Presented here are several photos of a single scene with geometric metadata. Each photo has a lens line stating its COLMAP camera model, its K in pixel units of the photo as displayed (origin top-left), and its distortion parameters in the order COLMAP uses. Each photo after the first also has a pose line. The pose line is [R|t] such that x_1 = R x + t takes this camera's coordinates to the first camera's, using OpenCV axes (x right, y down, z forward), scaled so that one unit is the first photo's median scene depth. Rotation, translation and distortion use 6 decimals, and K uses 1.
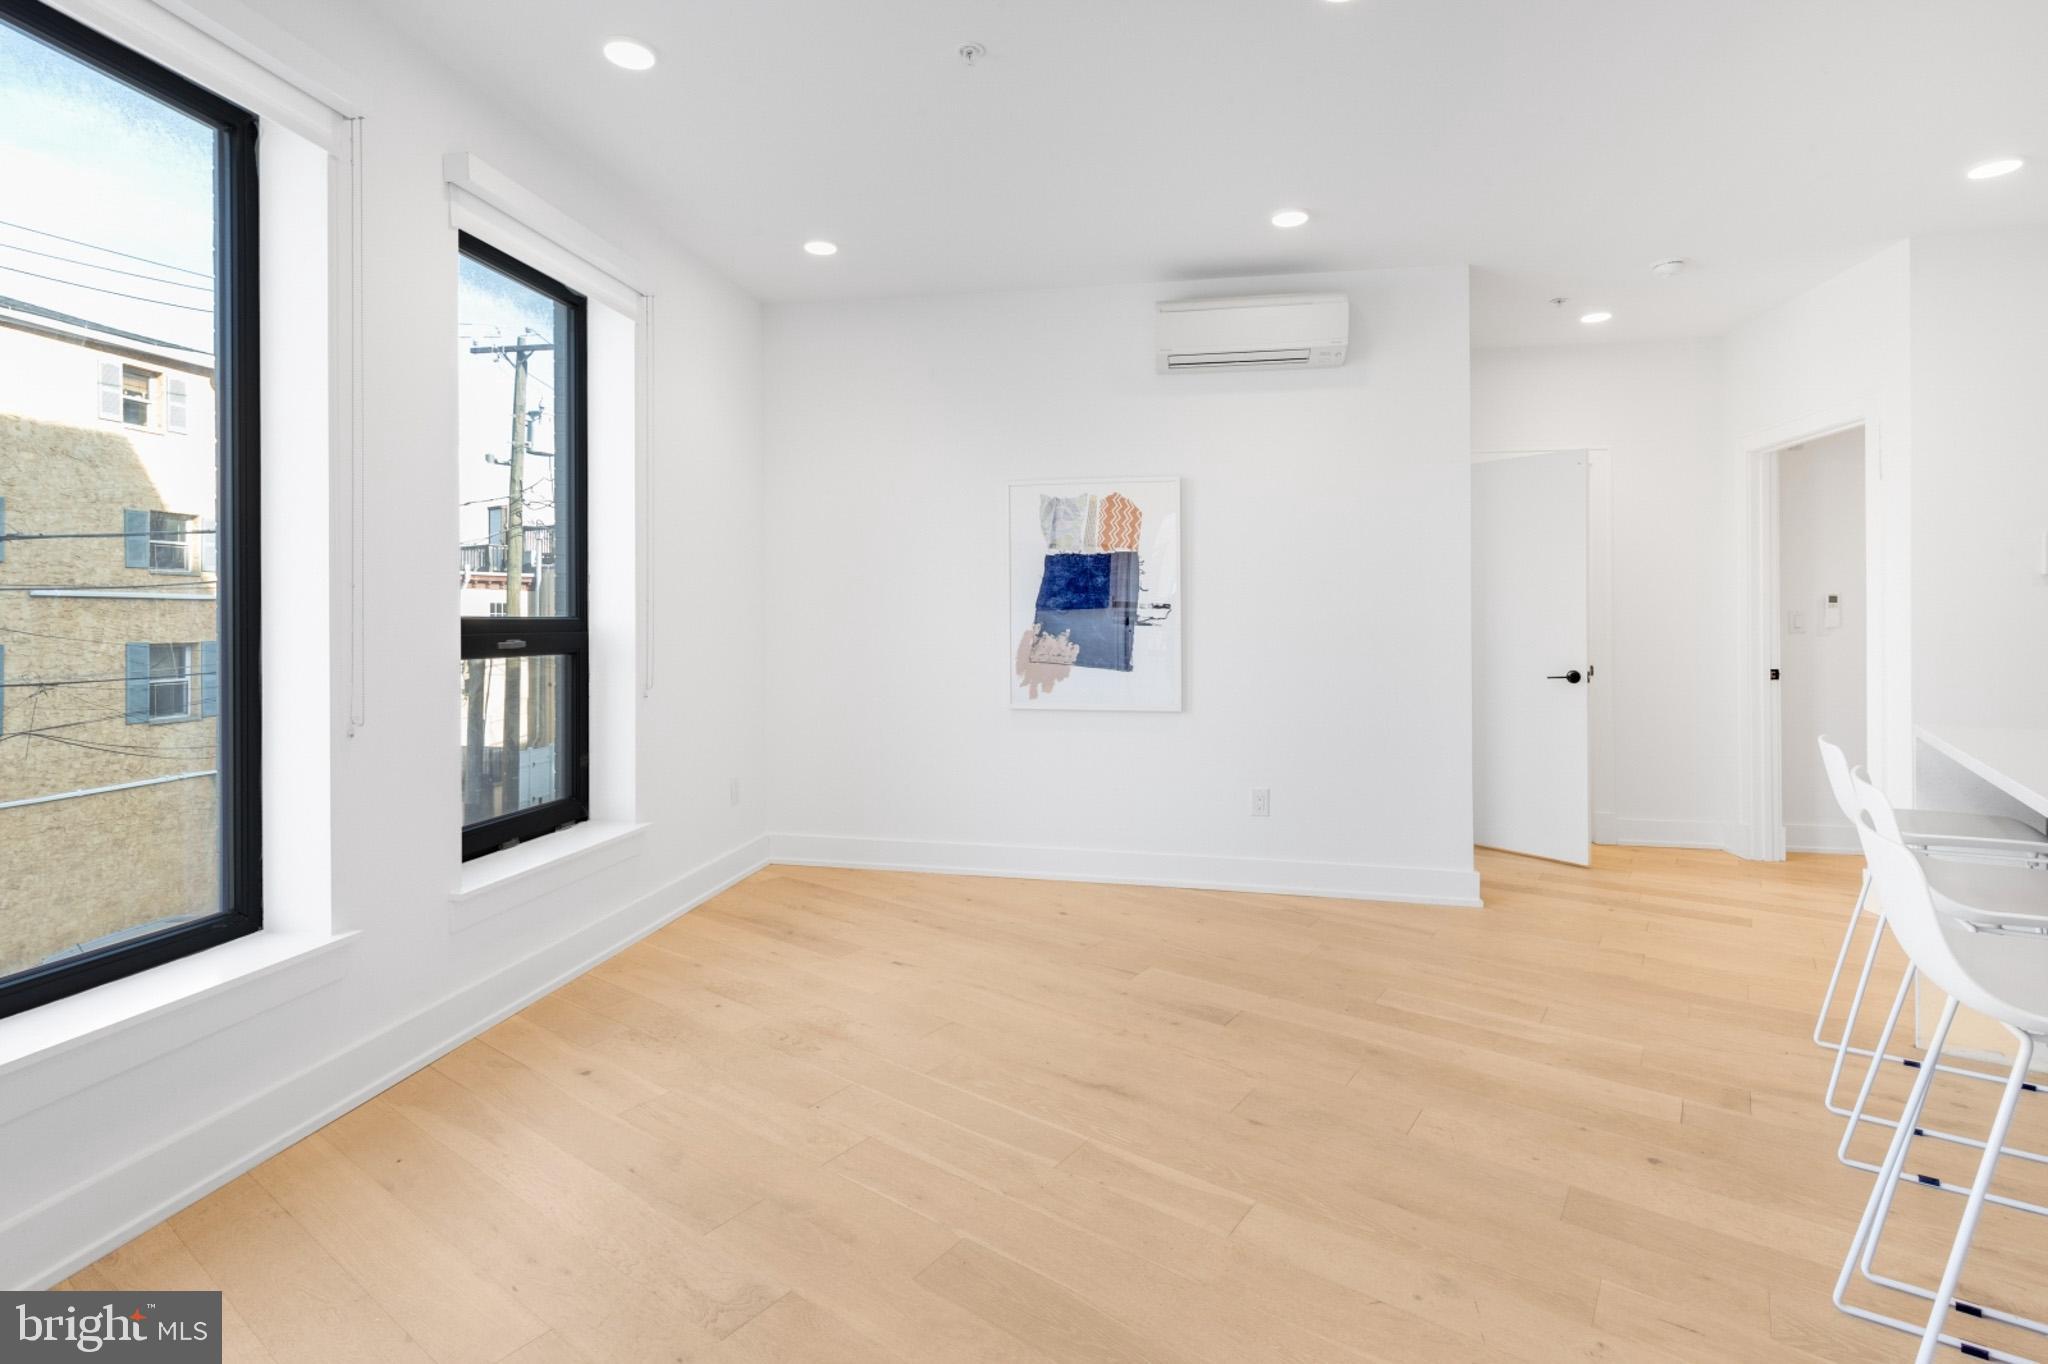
lens RADIAL K [[956.2, 0, 1011.0], [0, 956.2, 596.6], [0, 0, 1]] dist [0.002878, -0.000189]
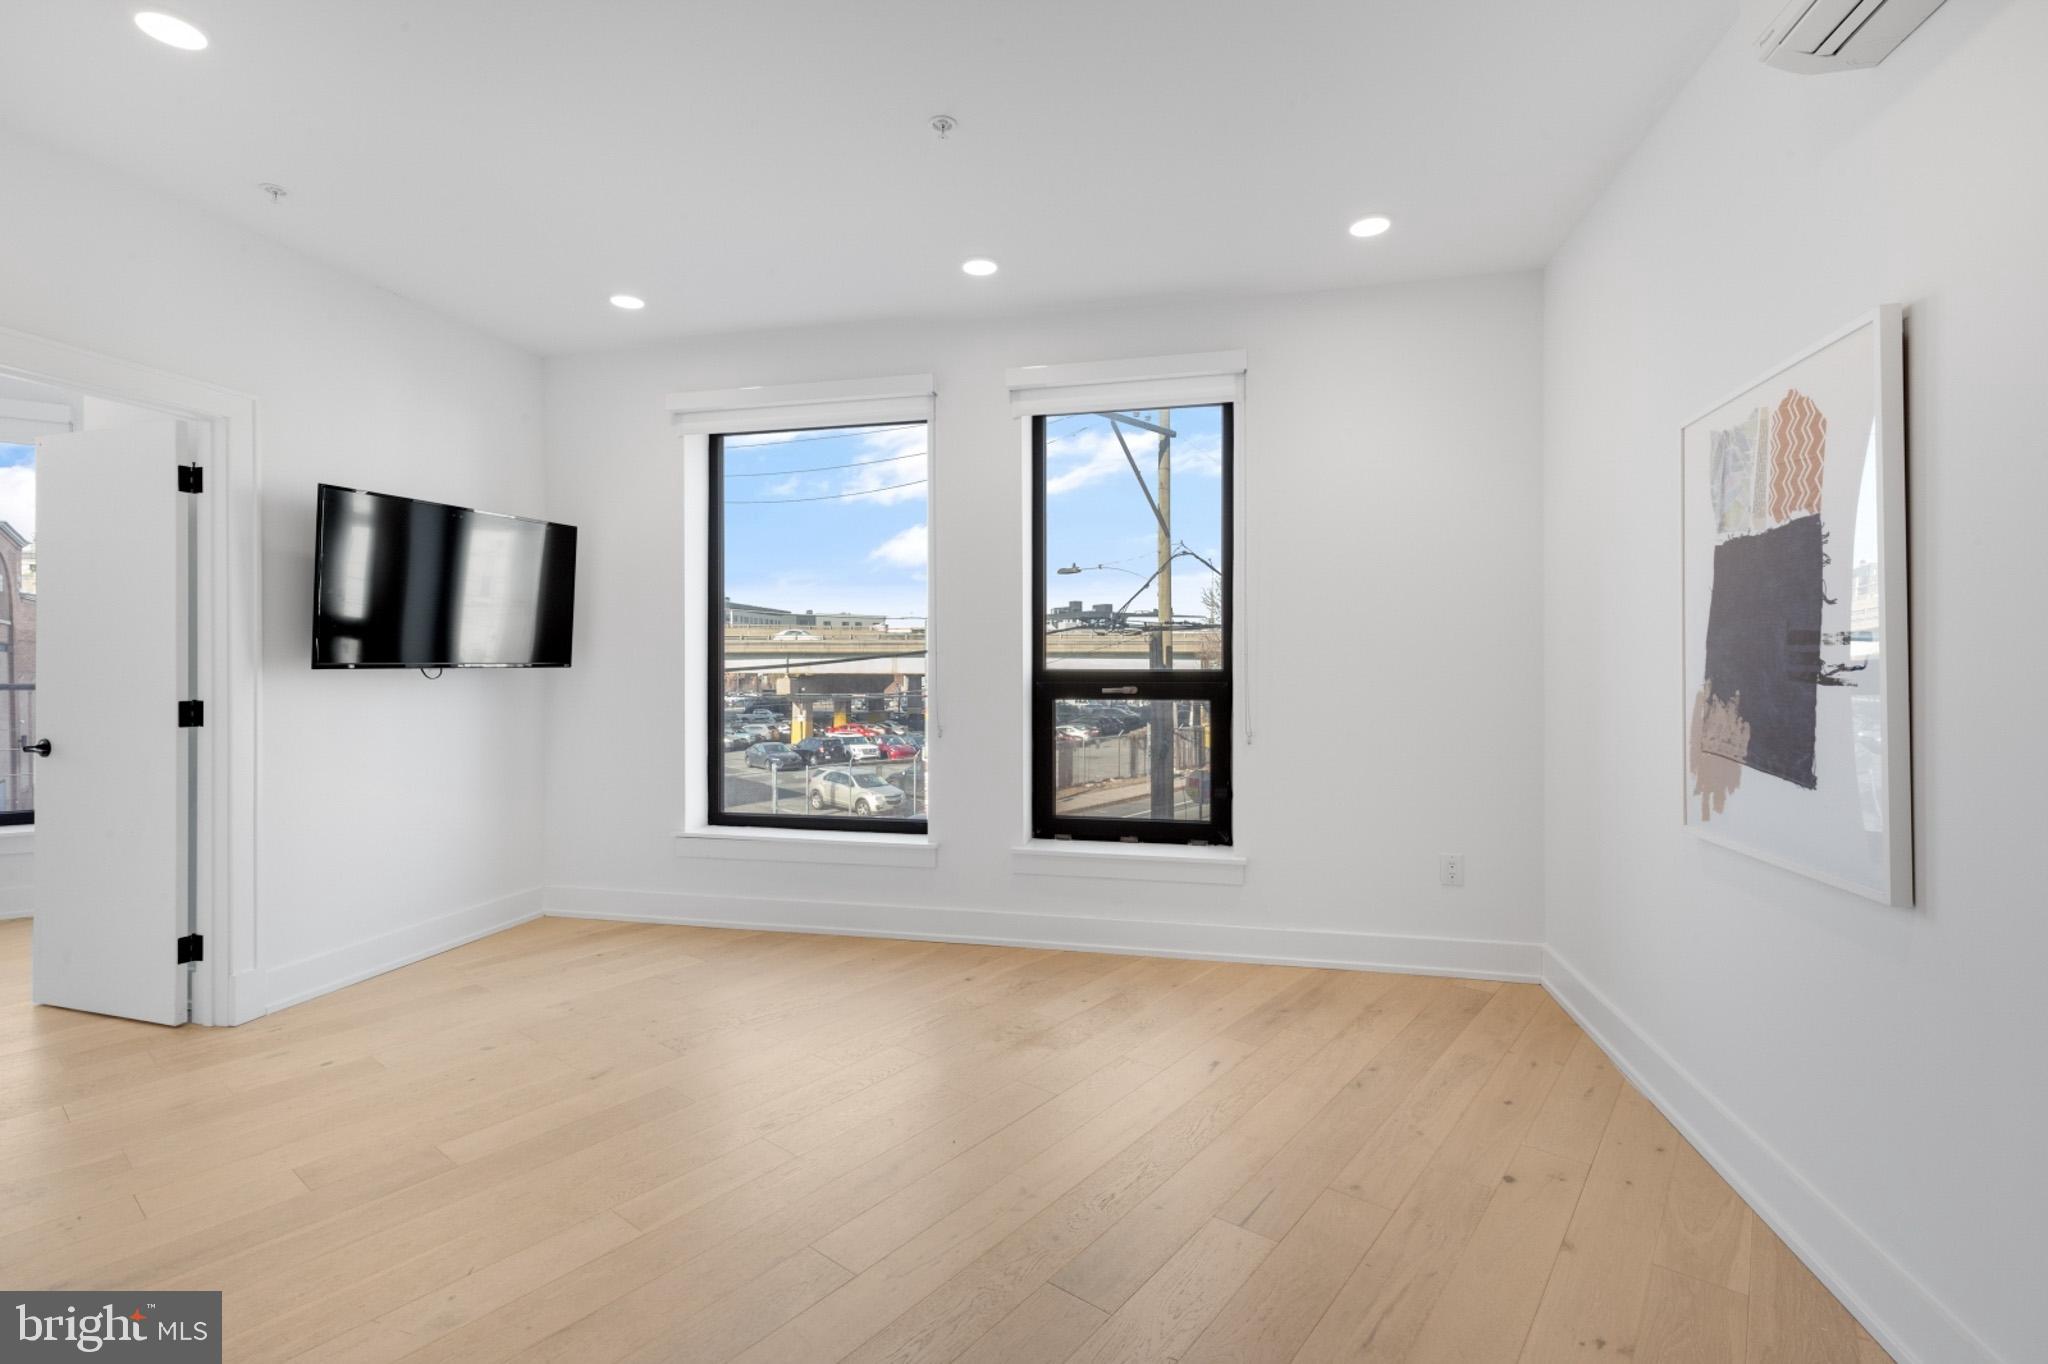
lens RADIAL K [[934.0, 0, 1039.2], [0, 934.0, 659.2], [0, 0, 1]] dist [0.003216, 0.000060]
pose [[-0.028898, -0.014338, -0.999480, 0.563991], [0.021614, 0.999654, -0.014965, 0.017523], [0.999349, -0.022035, -0.028578, 0.659545]]
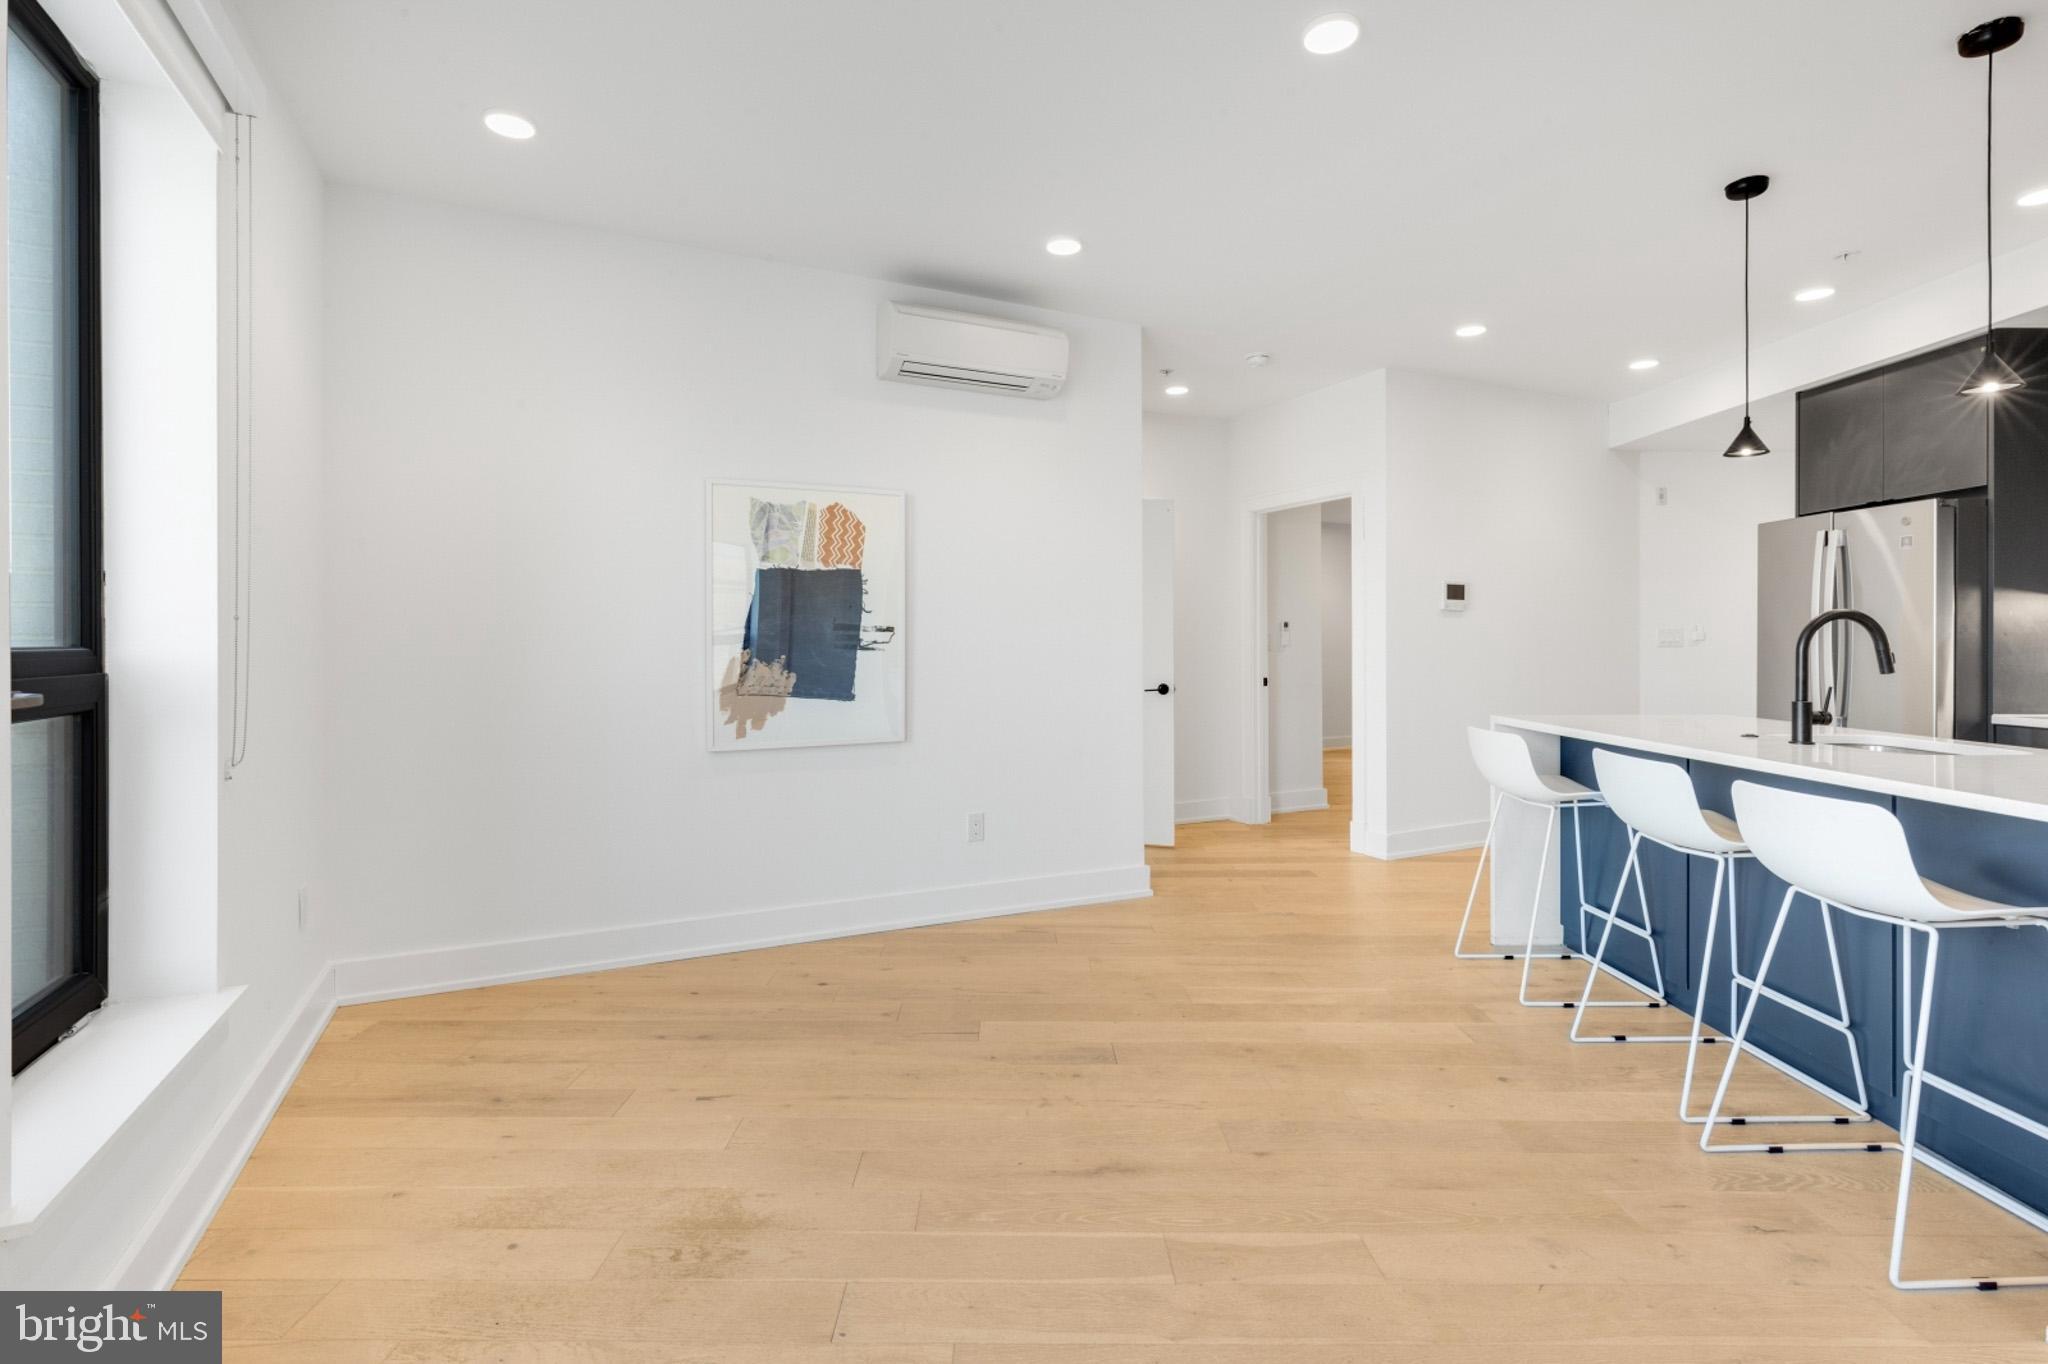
lens RADIAL K [[929.6, 0, 1014.8], [0, 929.6, 618.8], [0, 0, 1]] dist [0.003664, 0.000028]
pose [[0.808780, 0.009026, 0.588042, -0.270926], [-0.009535, 0.999952, -0.002235, 0.000823], [-0.588034, -0.003799, 0.808827, 0.194661]]
